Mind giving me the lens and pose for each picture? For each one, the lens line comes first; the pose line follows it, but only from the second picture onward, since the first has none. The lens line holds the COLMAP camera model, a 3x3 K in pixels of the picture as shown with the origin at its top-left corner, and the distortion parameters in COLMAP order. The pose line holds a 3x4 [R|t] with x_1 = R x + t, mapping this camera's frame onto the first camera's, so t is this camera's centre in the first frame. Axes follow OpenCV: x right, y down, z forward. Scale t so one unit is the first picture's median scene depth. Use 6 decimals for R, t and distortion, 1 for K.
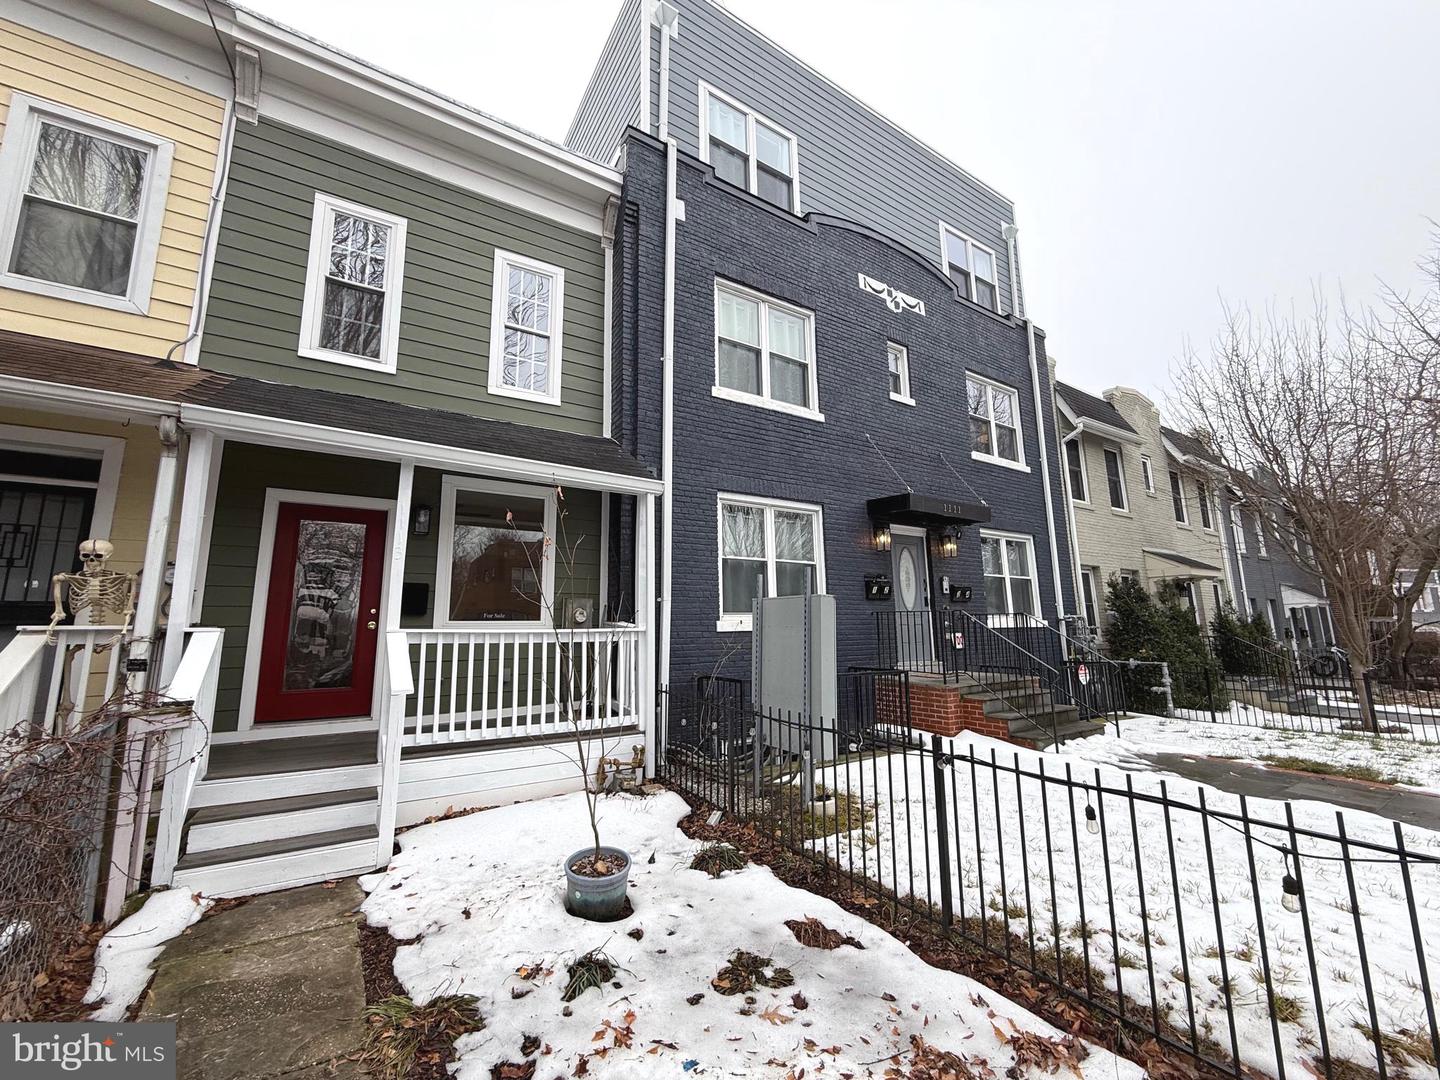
lens RADIAL K [[573.9, 0, 720.0], [0, 573.9, 539.0], [0, 0, 1]] dist [-0.000381, 0.000085]
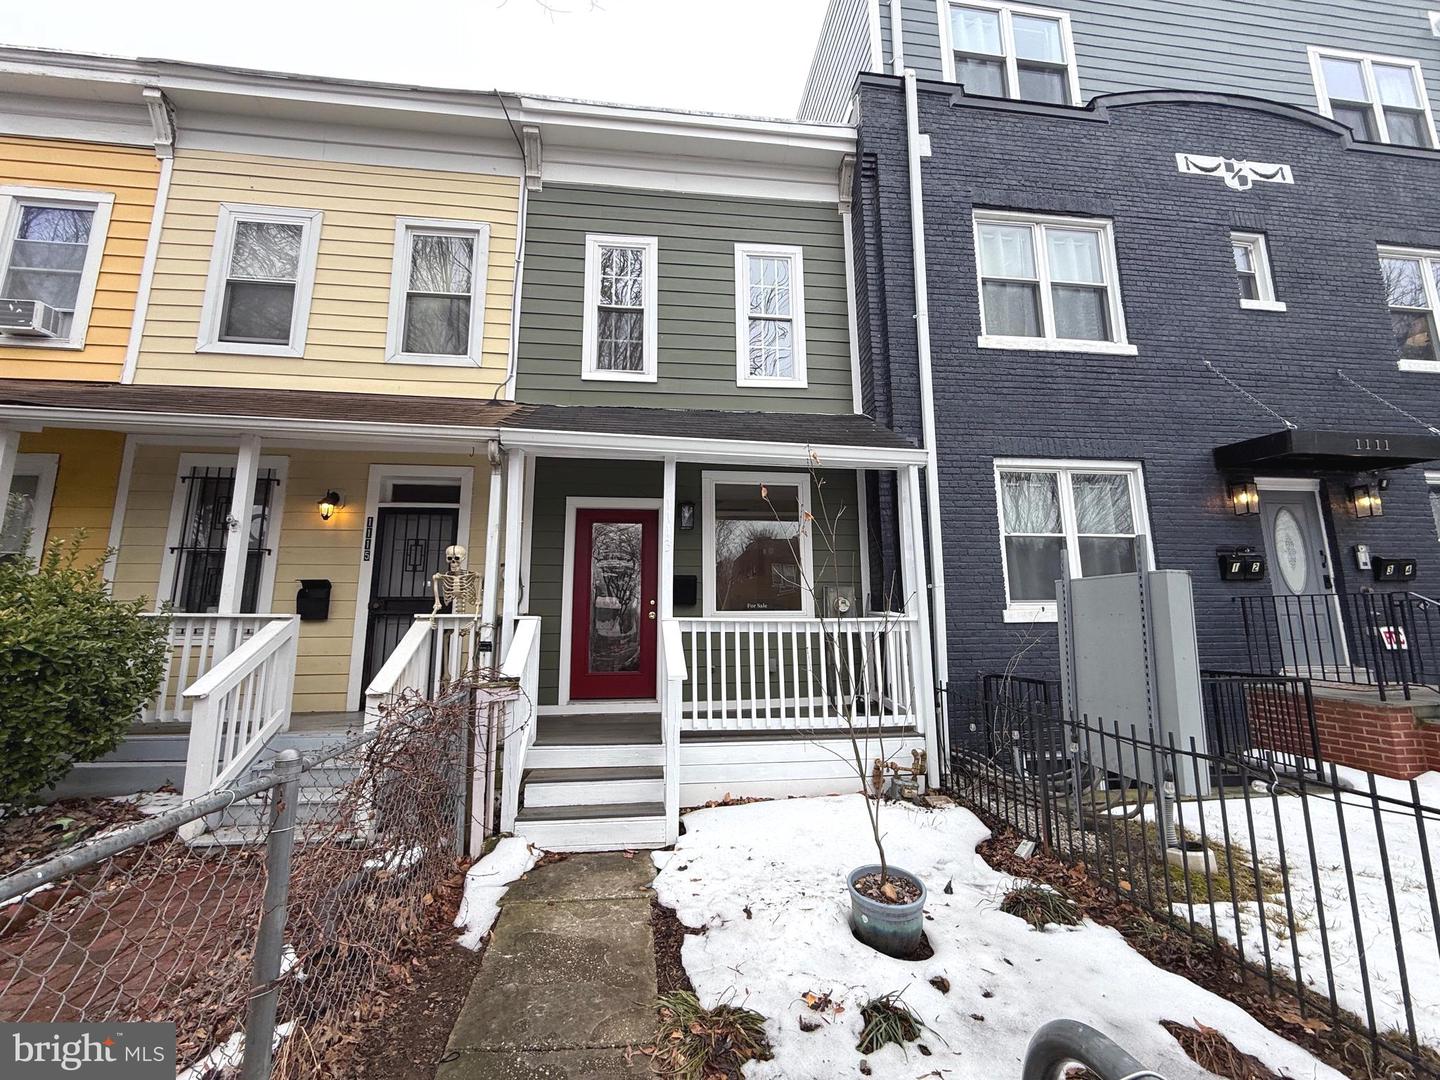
lens RADIAL K [[573.9, 0, 718.3], [0, 573.9, 539.3], [0, 0, 1]] dist [-0.000381, 0.000085]
pose [[0.903635, -0.060359, -0.424028, -0.025159], [0.063973, 0.997935, -0.005722, 0.020720], [0.423498, -0.021955, 0.905631, 0.073067]]
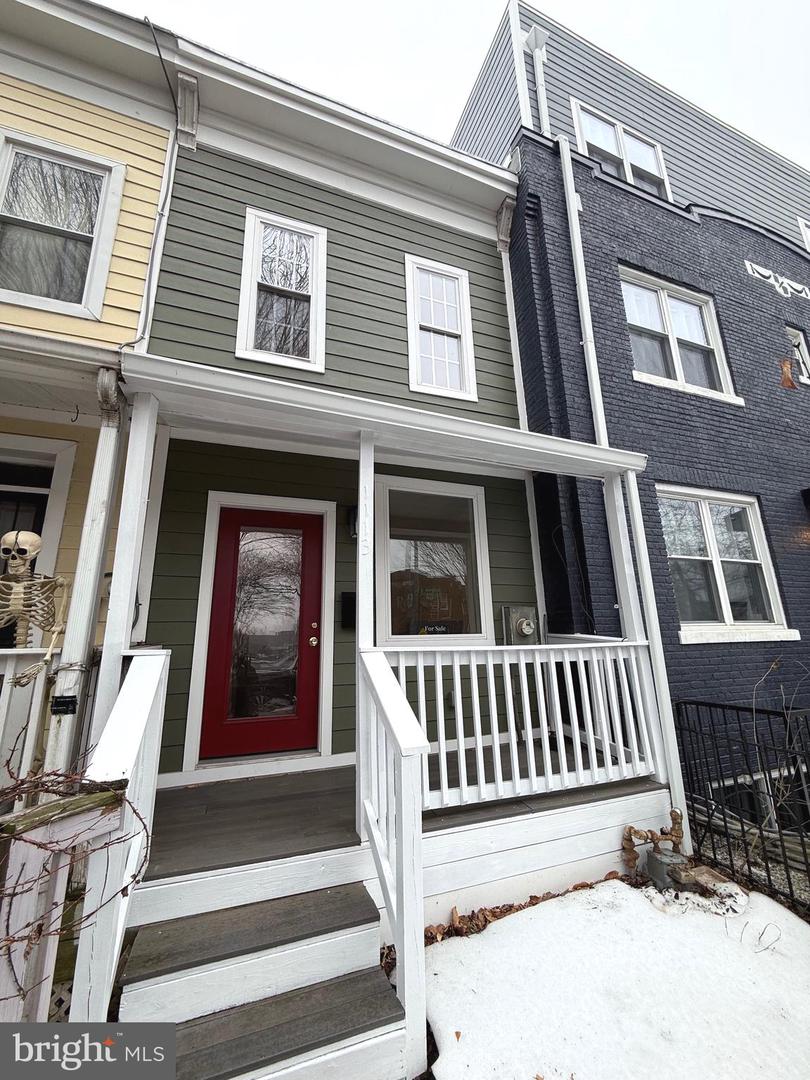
lens RADIAL K [[430.5, 0, 406.0], [0, 430.5, 539.0], [0, 0, 1]] dist [-0.000381, 0.000085]
pose [[0.978311, -0.058493, -0.198710, -0.323976], [0.043390, 0.995888, -0.079532, 0.051312], [0.202544, 0.069185, 0.976826, 0.368560]]
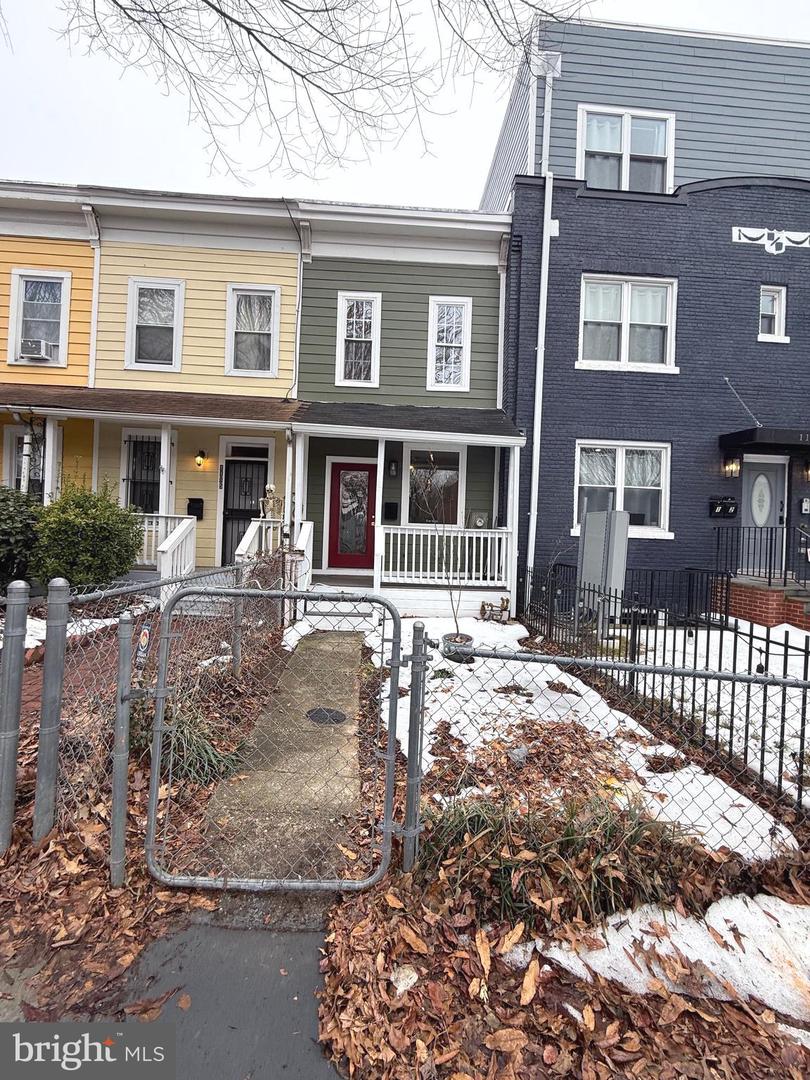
lens RADIAL K [[430.5, 0, 405.9], [0, 430.5, 540.2], [0, 0, 1]] dist [-0.000381, 0.000085]
pose [[0.868970, 0.045360, -0.492782, 0.215062], [0.033795, 0.988026, 0.150540, -0.012233], [0.493709, -0.147468, 0.857032, -0.209767]]
